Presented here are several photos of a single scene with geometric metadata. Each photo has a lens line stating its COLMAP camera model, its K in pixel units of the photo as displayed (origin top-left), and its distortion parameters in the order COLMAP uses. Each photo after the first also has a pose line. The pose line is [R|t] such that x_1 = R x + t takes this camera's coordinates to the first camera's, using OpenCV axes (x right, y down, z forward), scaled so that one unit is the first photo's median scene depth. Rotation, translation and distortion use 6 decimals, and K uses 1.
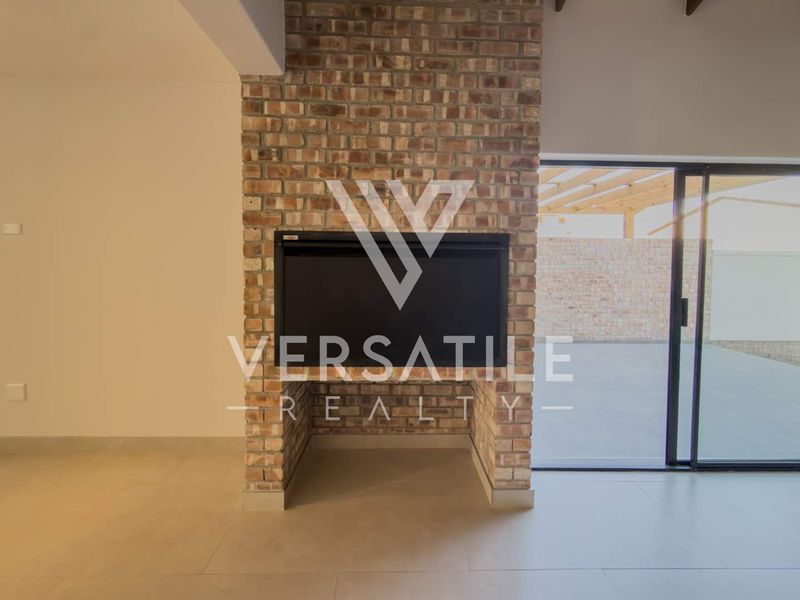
lens RADIAL K [[317.0, 0, 389.1], [0, 317.0, 282.0], [0, 0, 1]] dist [0.001177, -0.000464]
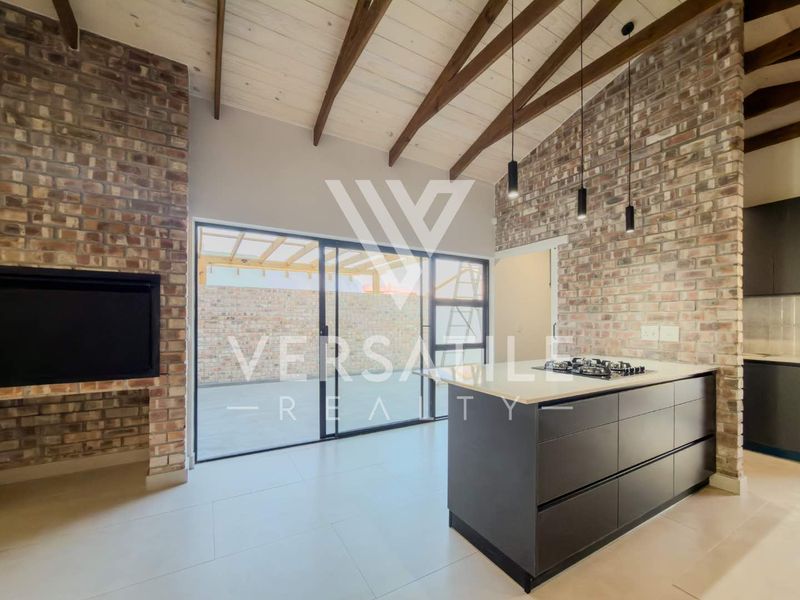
lens RADIAL K [[317.0, 0, 376.2], [0, 317.0, 319.4], [0, 0, 1]] dist [0.001177, -0.000464]
pose [[0.866367, -0.012646, 0.499248, 0.501413], [0.035314, 0.998728, -0.035983, 0.112844], [-0.498158, 0.048805, 0.865712, -0.583269]]
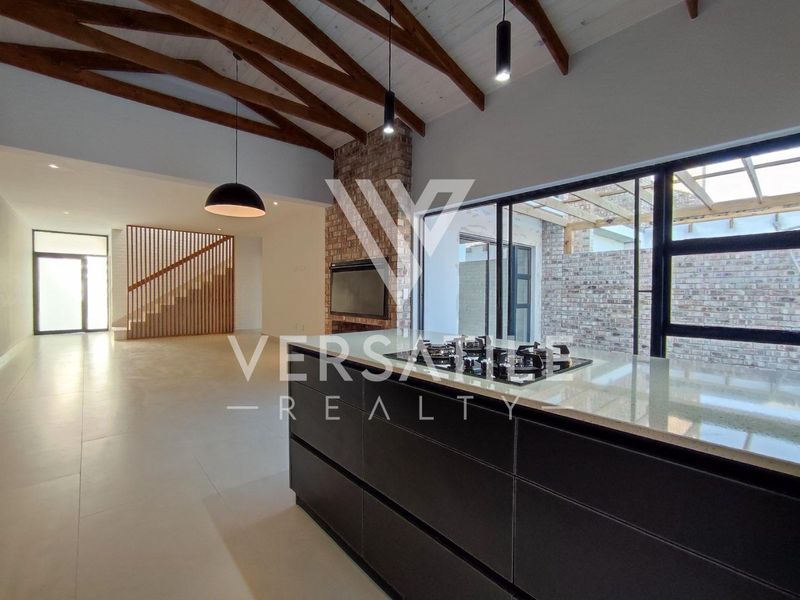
lens RADIAL K [[349.7, 0, 403.1], [0, 349.7, 295.6], [0, 0, 1]] dist [-0.023152, -0.000204]
pose [[0.697355, -0.003862, -0.716716, 2.351405], [-0.030403, 0.998926, -0.034964, 0.197055], [0.716081, 0.046173, 0.696489, -0.572099]]
